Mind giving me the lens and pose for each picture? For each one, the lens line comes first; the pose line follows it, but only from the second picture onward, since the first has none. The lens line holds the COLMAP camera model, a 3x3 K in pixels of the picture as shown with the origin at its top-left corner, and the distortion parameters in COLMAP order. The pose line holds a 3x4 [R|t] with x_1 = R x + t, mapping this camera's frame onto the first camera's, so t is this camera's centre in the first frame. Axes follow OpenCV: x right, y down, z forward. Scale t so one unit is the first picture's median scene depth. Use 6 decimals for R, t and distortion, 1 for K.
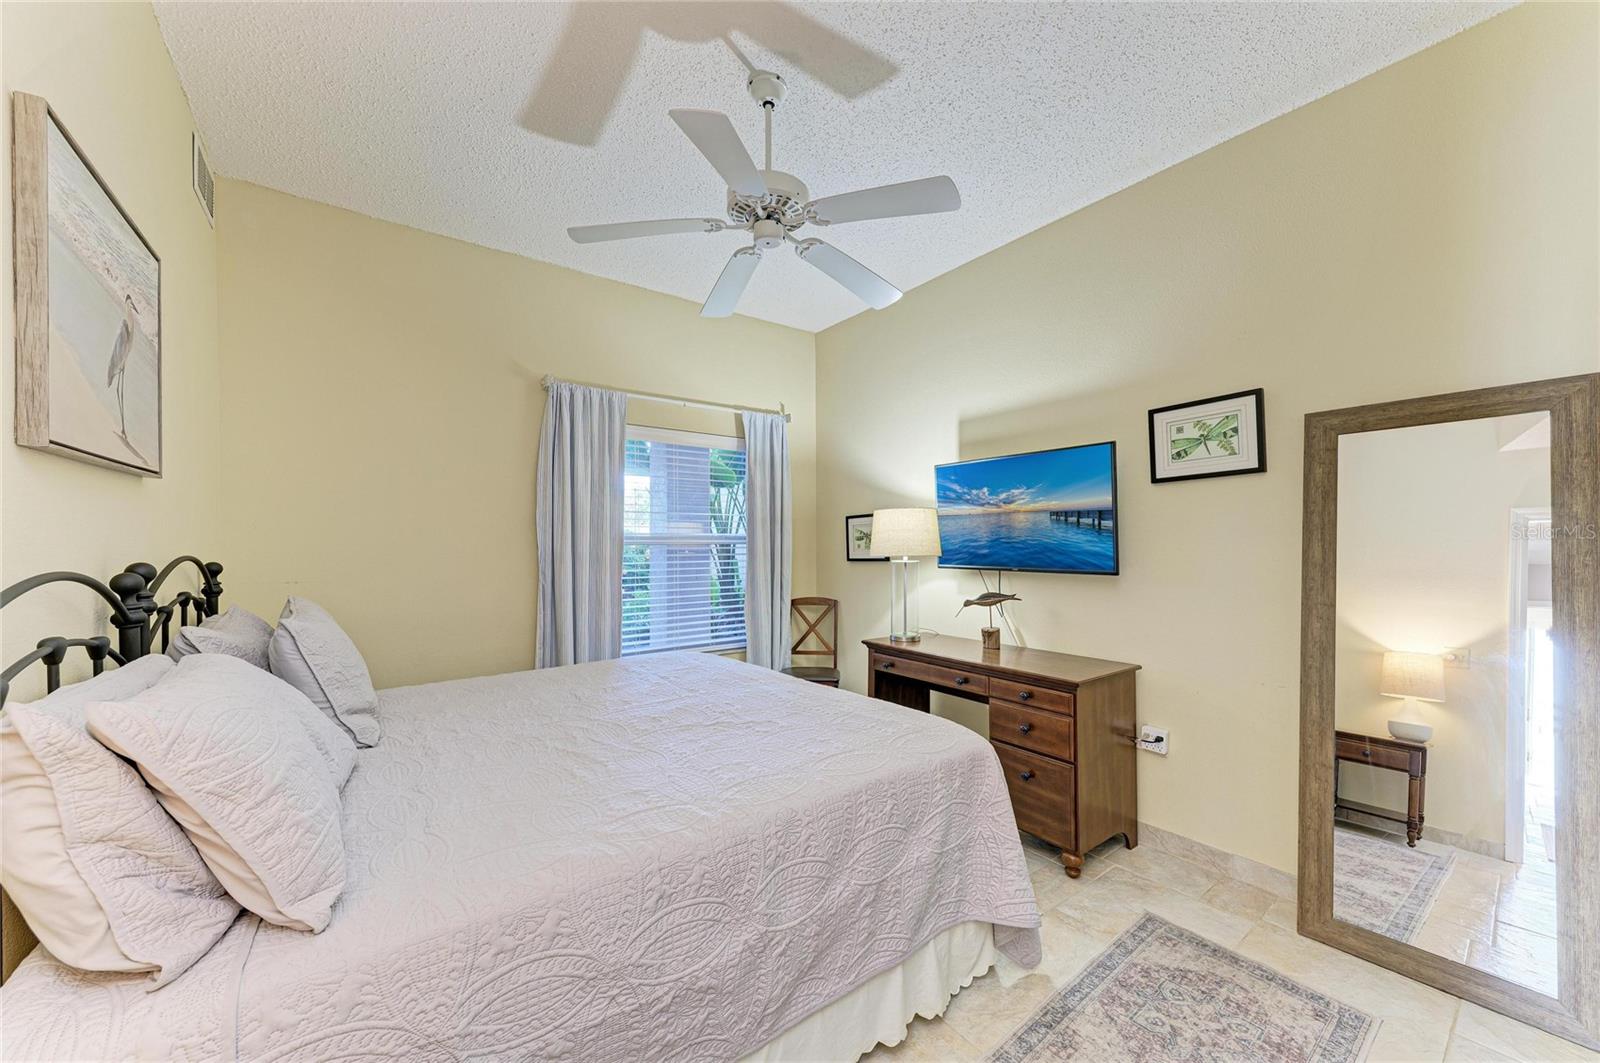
lens RADIAL K [[577.7, 0, 803.9], [0, 577.7, 538.5], [0, 0, 1]] dist [0.012905, -0.002866]
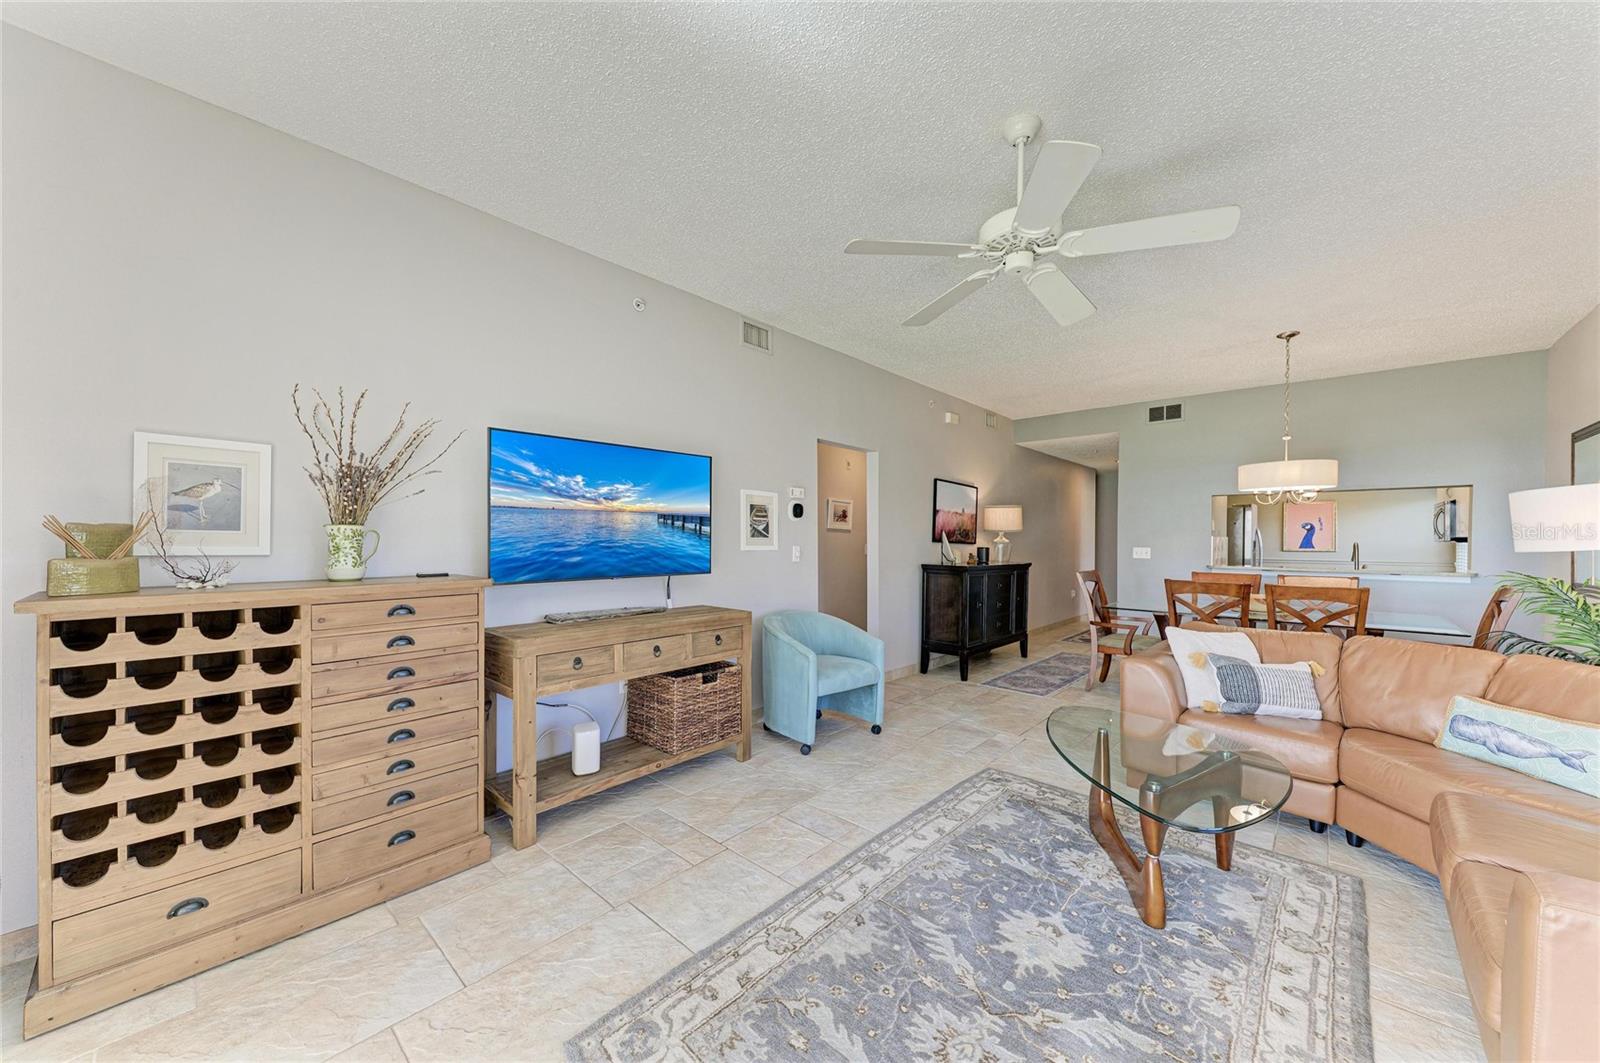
lens RADIAL K [[577.7, 0, 804.6], [0, 577.7, 546.0], [0, 0, 1]] dist [0.012905, -0.002866]
pose [[-0.200201, -0.016341, 0.979619, -0.525449], [-0.012225, 0.999825, 0.014180, -0.010065], [-0.979679, -0.009137, -0.200366, 0.912939]]
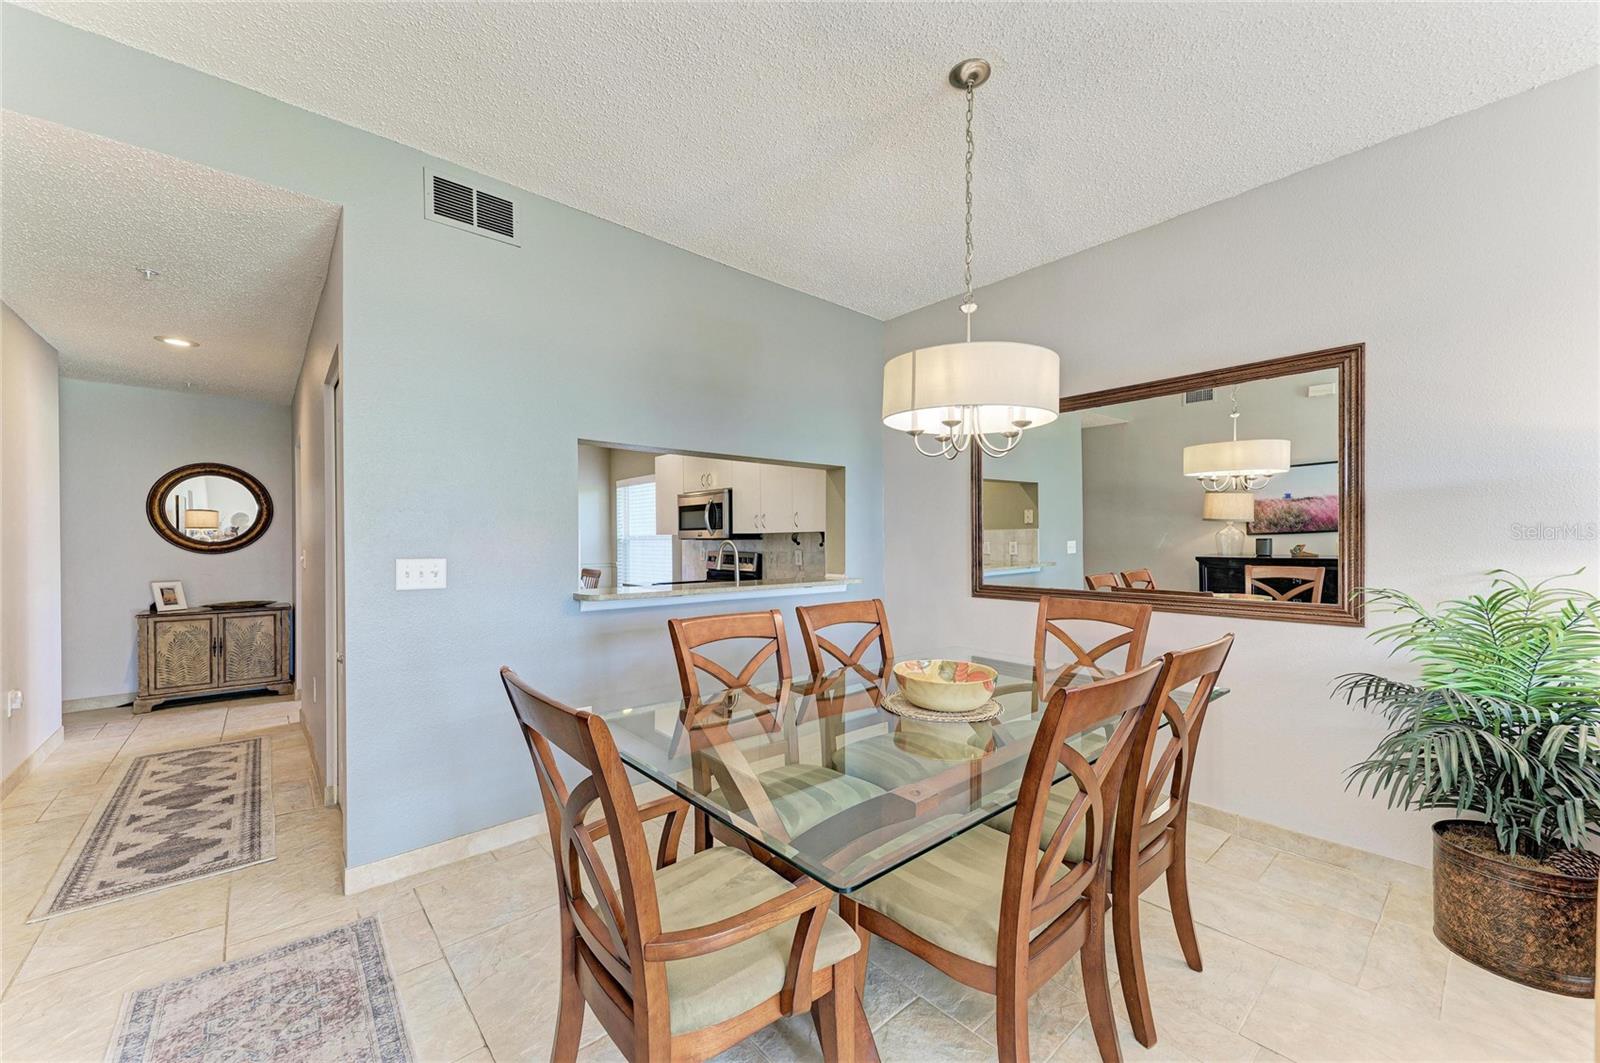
lens RADIAL K [[636.9, 0, 817.3], [0, 636.9, 551.8], [0, 0, 1]] dist [0.020166, -0.004794]
pose [[-0.996772, -0.000049, -0.080288, 0.627309], [-0.001097, 0.999915, 0.013012, -0.010683], [0.080281, 0.013058, -0.996687, 0.290447]]
